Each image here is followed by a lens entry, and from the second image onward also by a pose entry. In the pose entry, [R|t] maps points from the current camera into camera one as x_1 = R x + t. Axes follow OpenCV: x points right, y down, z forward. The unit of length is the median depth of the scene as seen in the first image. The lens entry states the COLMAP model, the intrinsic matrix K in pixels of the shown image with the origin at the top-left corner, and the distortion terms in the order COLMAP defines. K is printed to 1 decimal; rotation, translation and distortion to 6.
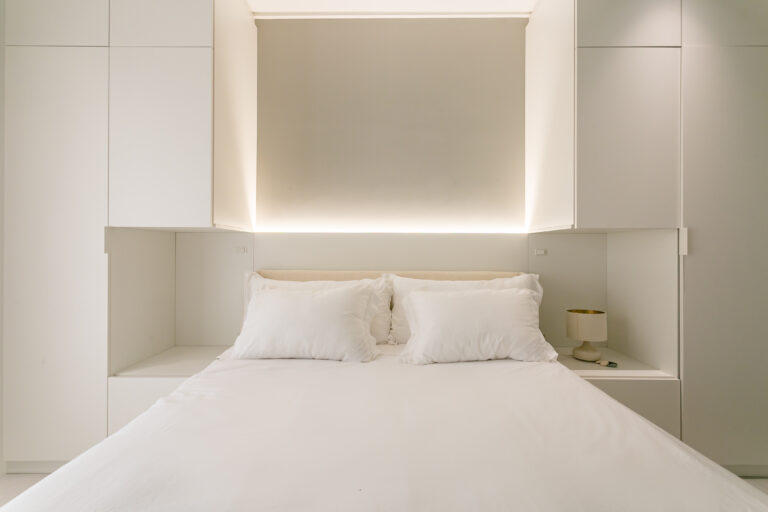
lens RADIAL K [[364.0, 0, 382.6], [0, 364.0, 250.9], [0, 0, 1]] dist [0.001682, 0.000476]
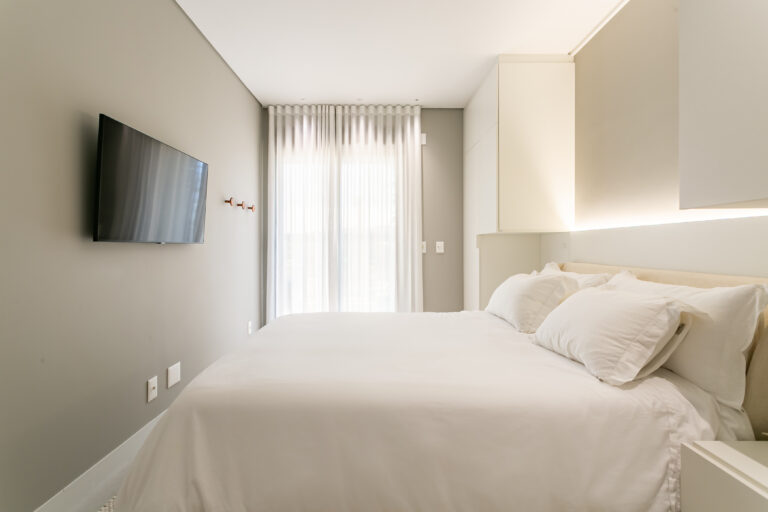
lens RADIAL K [[364.0, 0, 382.6], [0, 364.0, 250.9], [0, 0, 1]] dist [0.001682, 0.000476]
pose [[0.016517, 0.007841, -0.999833, 0.948857], [0.002109, 0.999967, 0.007877, 0.003215], [0.999861, -0.002238, 0.016499, 0.369128]]
